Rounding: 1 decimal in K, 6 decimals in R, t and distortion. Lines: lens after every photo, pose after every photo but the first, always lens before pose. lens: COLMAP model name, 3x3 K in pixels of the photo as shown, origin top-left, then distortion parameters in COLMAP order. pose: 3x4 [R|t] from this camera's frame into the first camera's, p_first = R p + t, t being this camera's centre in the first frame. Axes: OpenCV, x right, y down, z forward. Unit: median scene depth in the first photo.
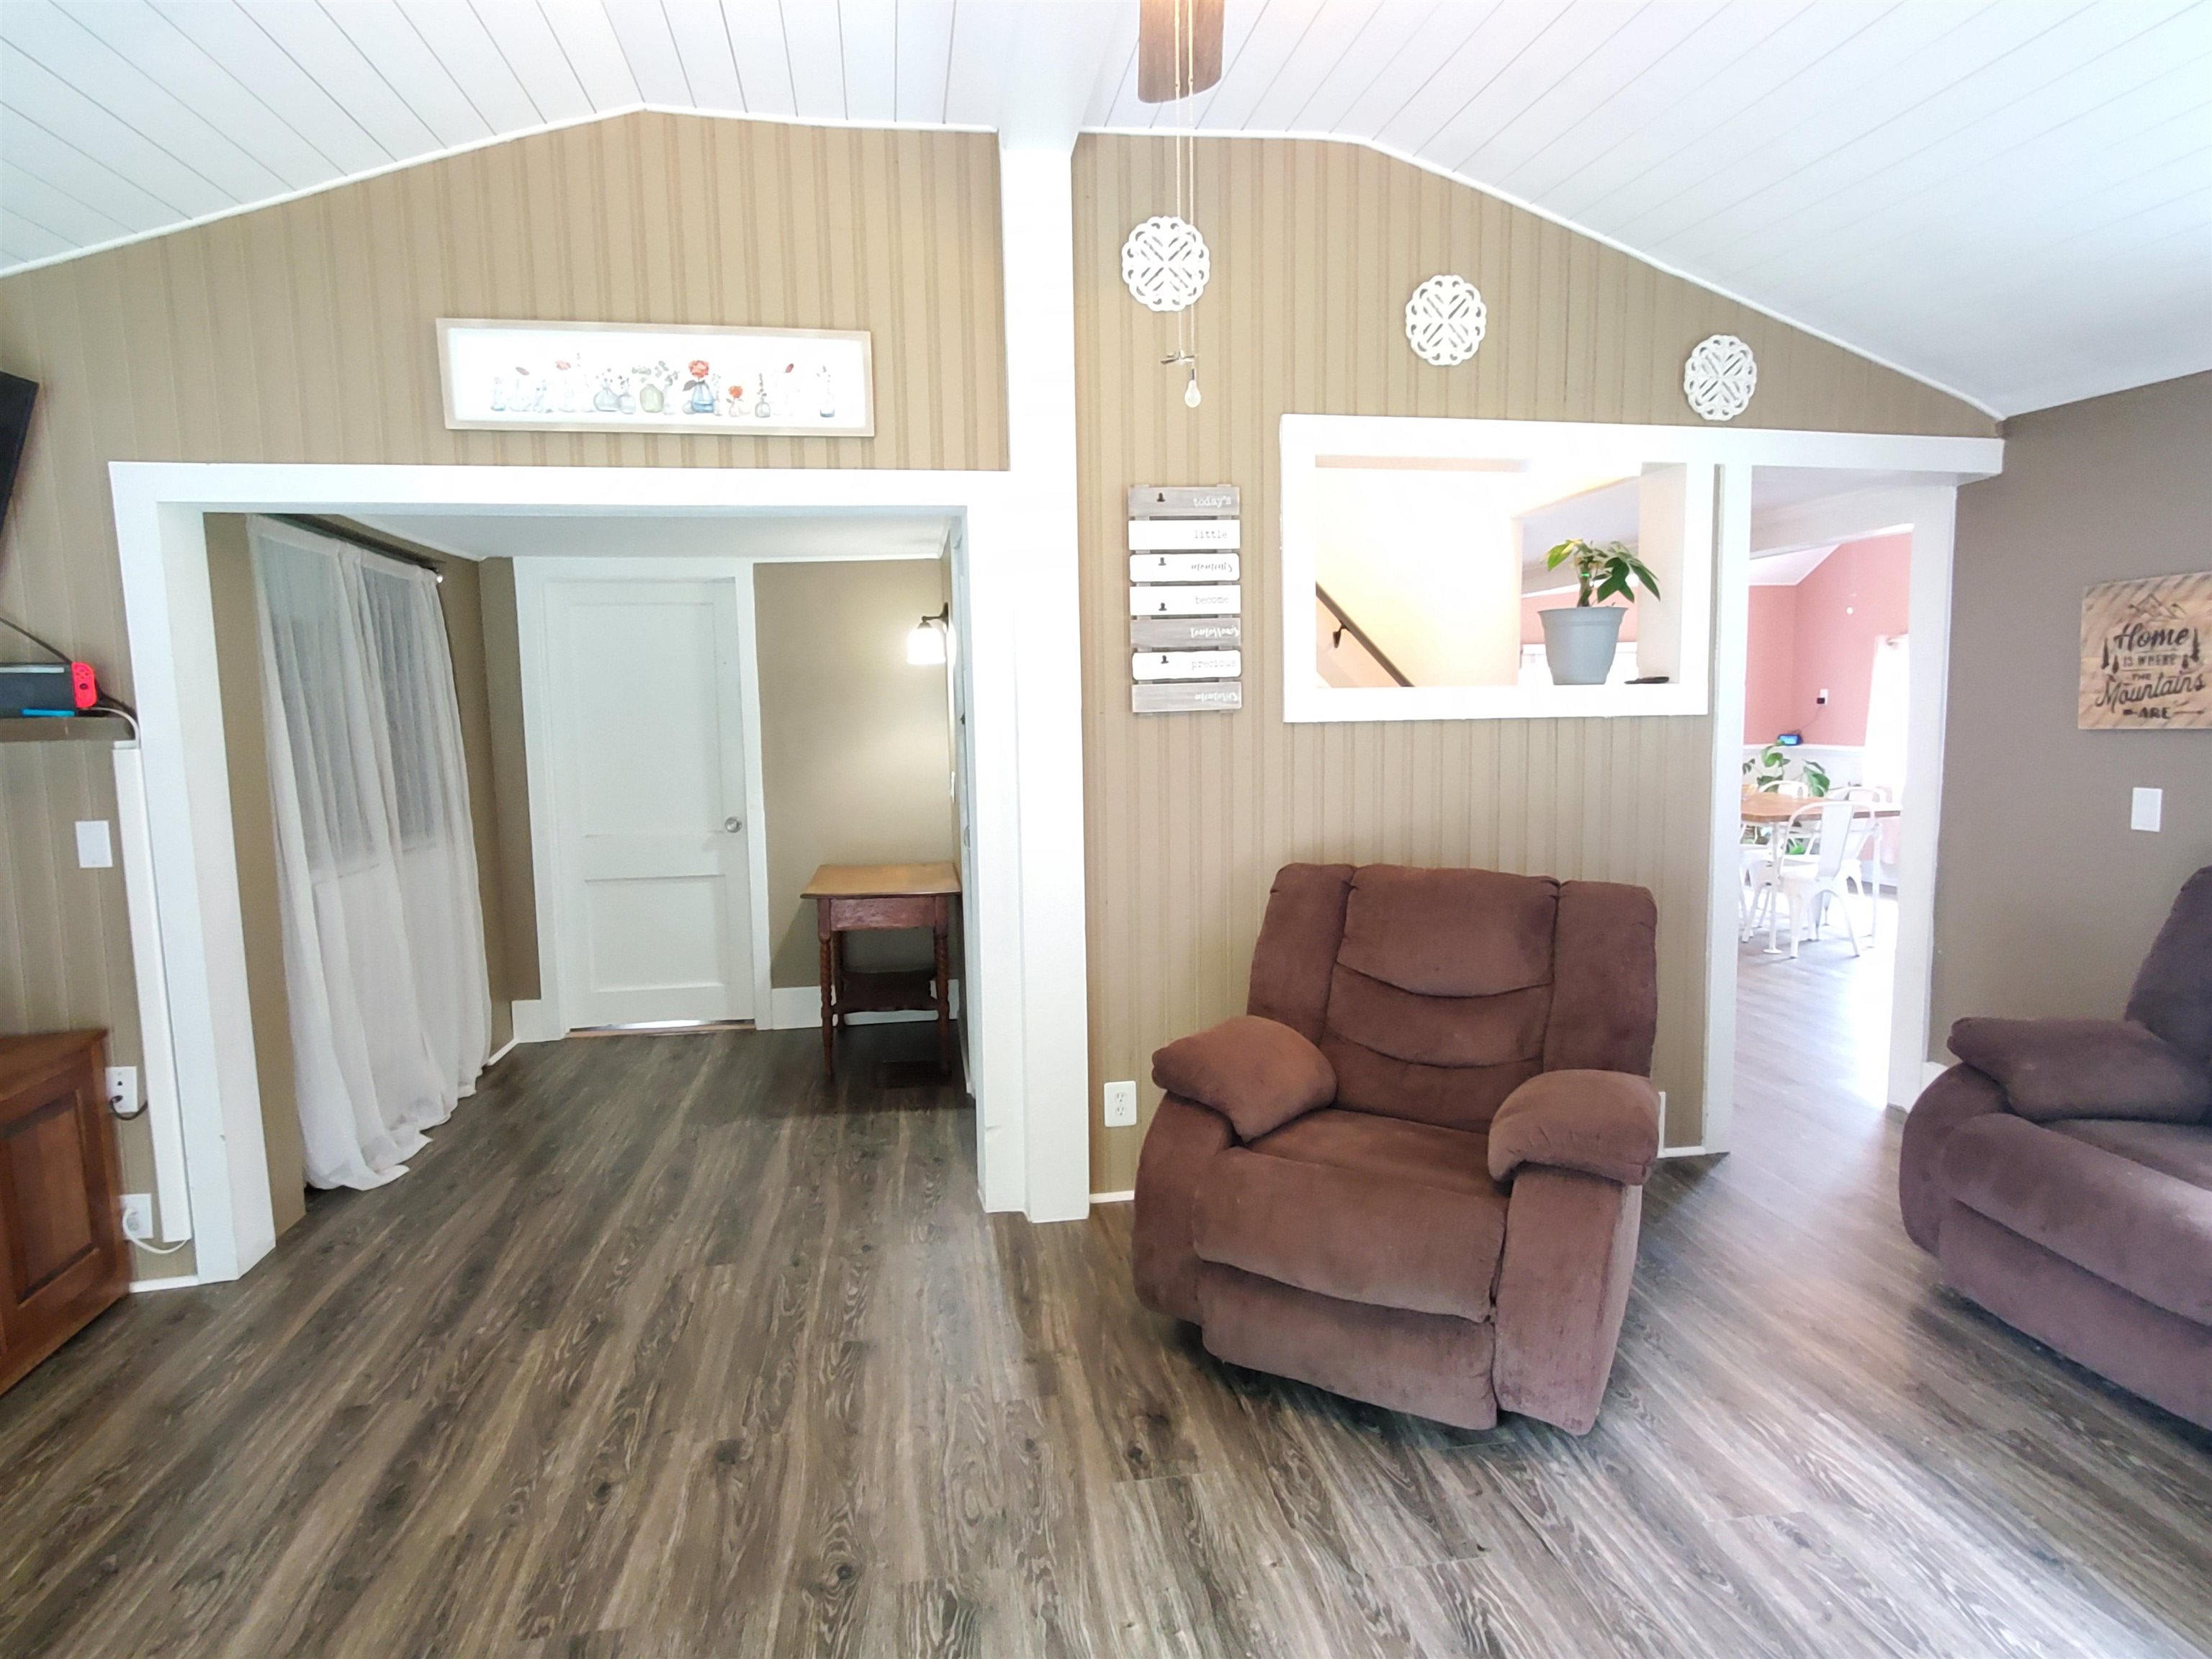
lens RADIAL K [[1239.9, 0, 1106.0], [0, 1239.9, 829.5], [0, 0, 1]] dist [0.010342, 0.000453]
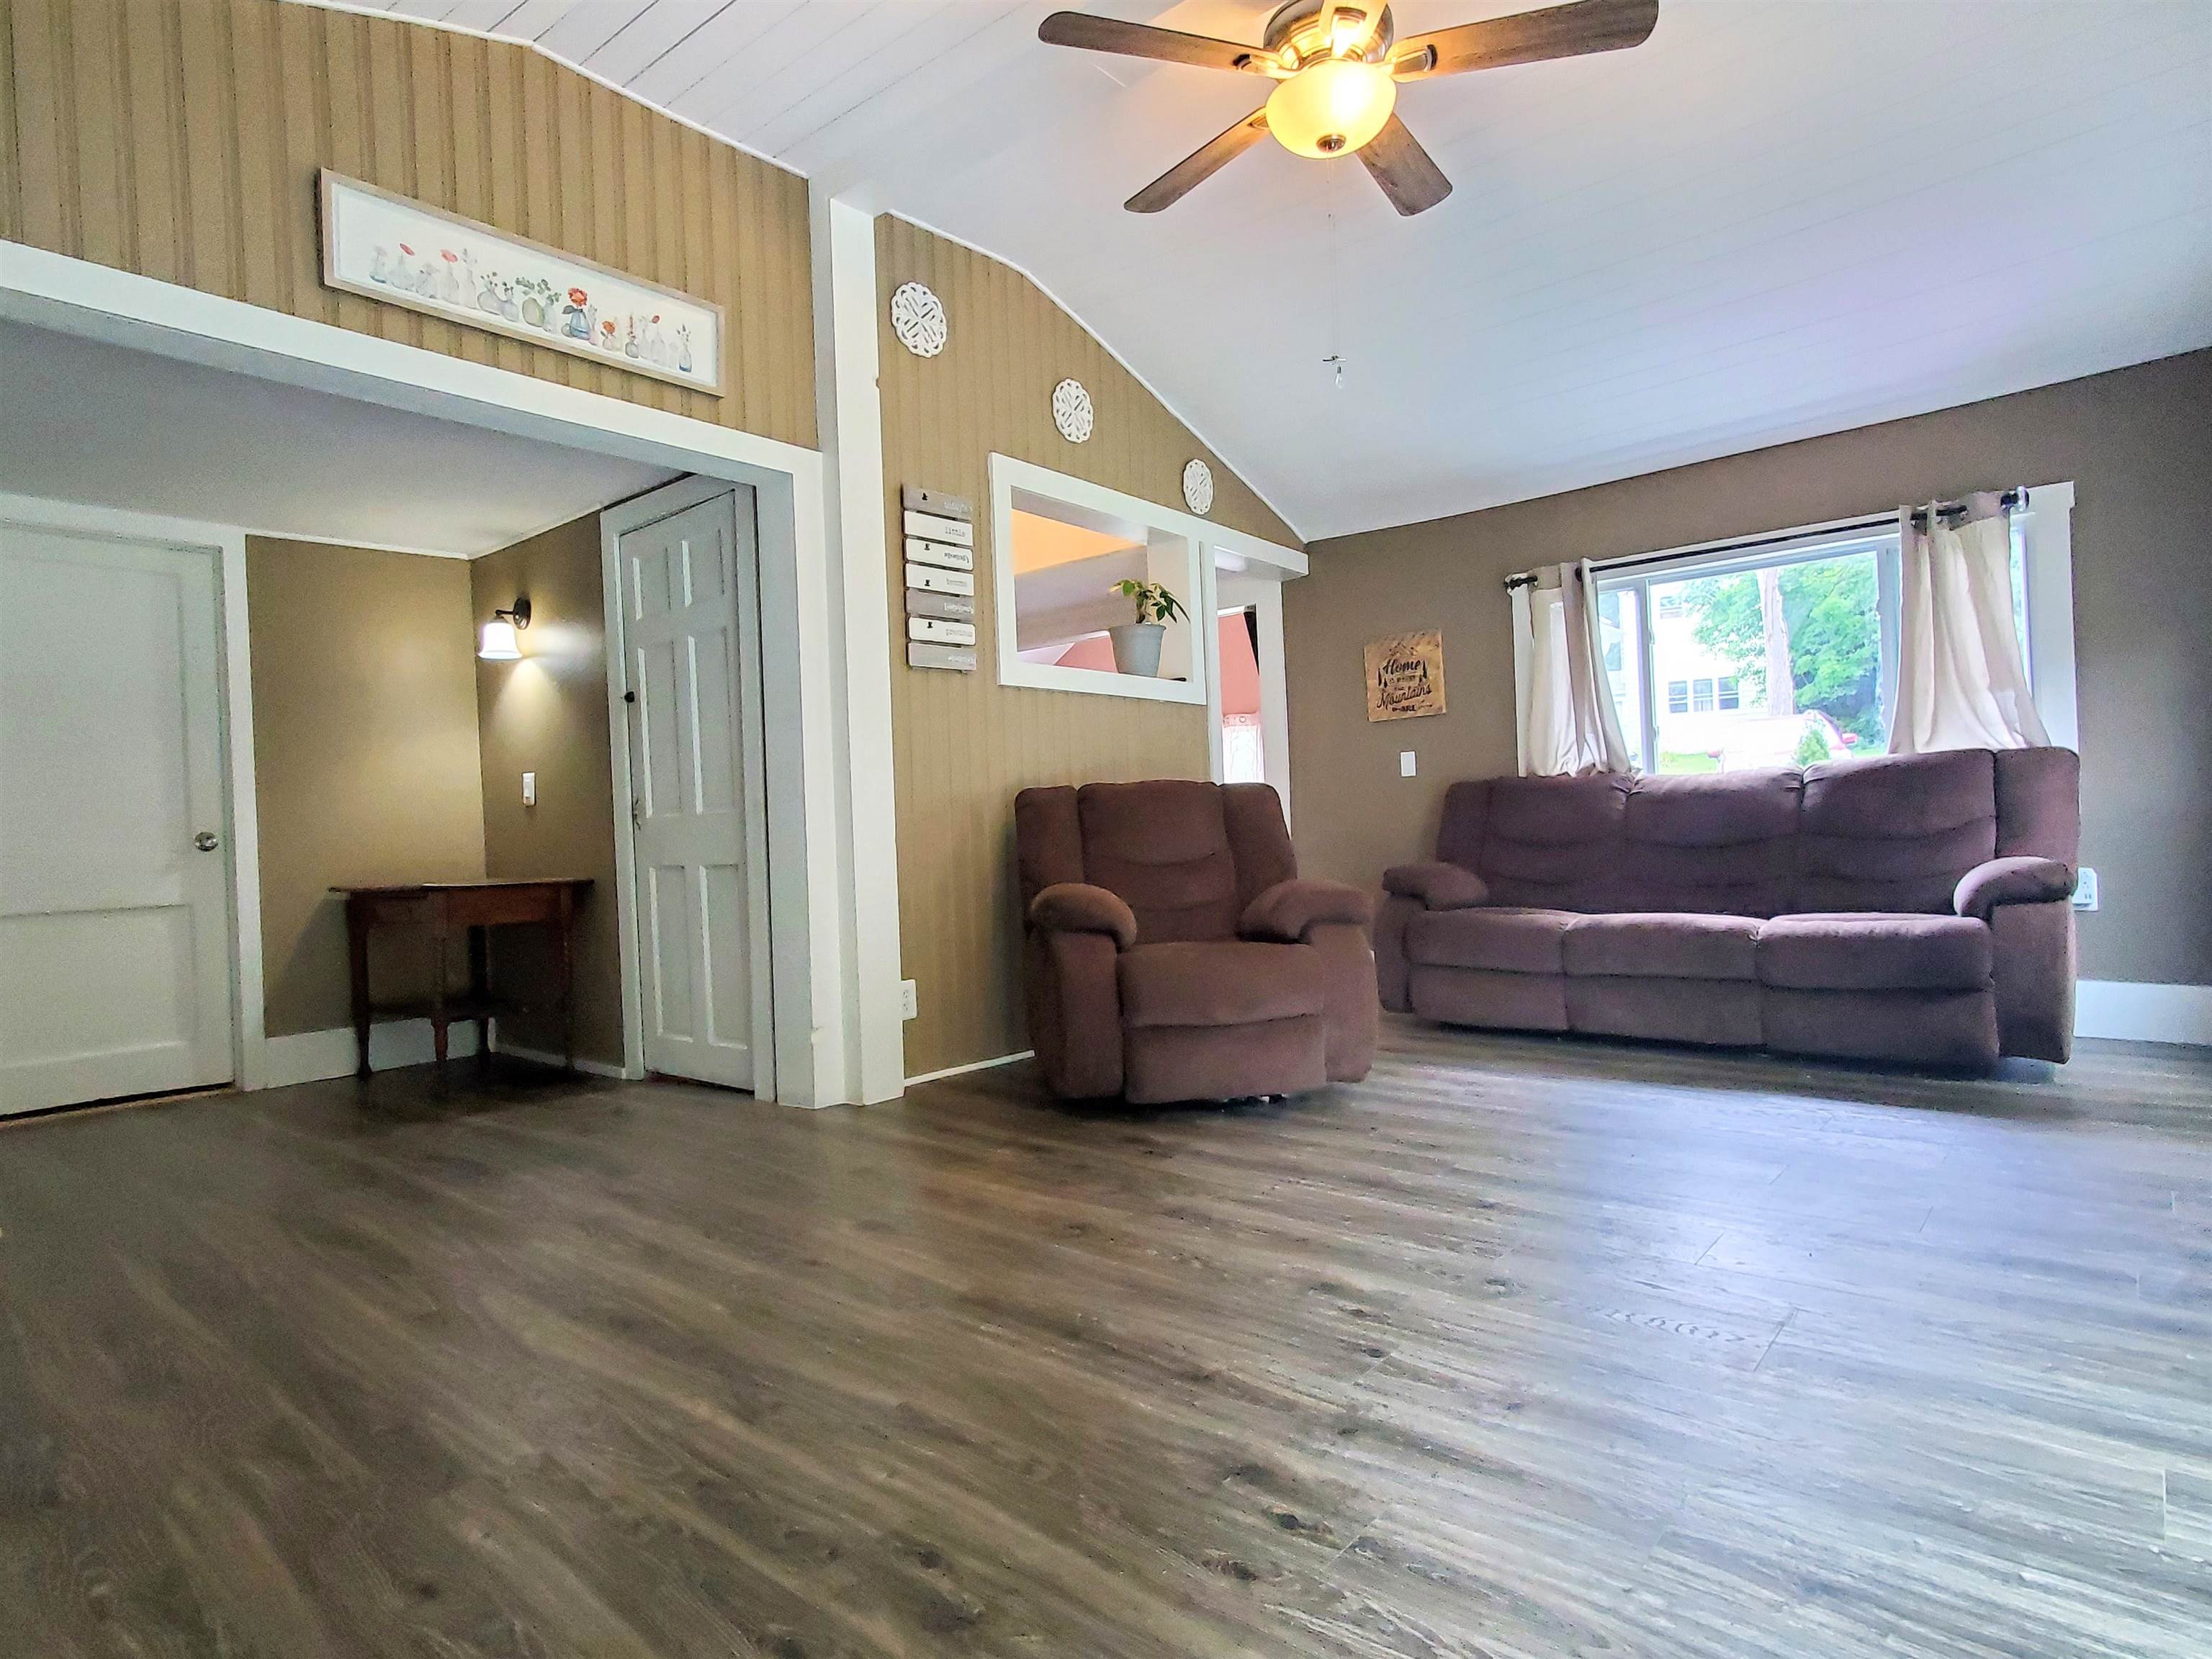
lens RADIAL K [[1239.9, 0, 1106.0], [0, 1239.9, 829.5], [0, 0, 1]] dist [0.010342, 0.000453]
pose [[0.750263, -0.010821, 0.661051, -0.643031], [0.096529, 0.990944, -0.093335, 0.198153], [-0.654055, 0.133836, 0.744513, -0.008357]]
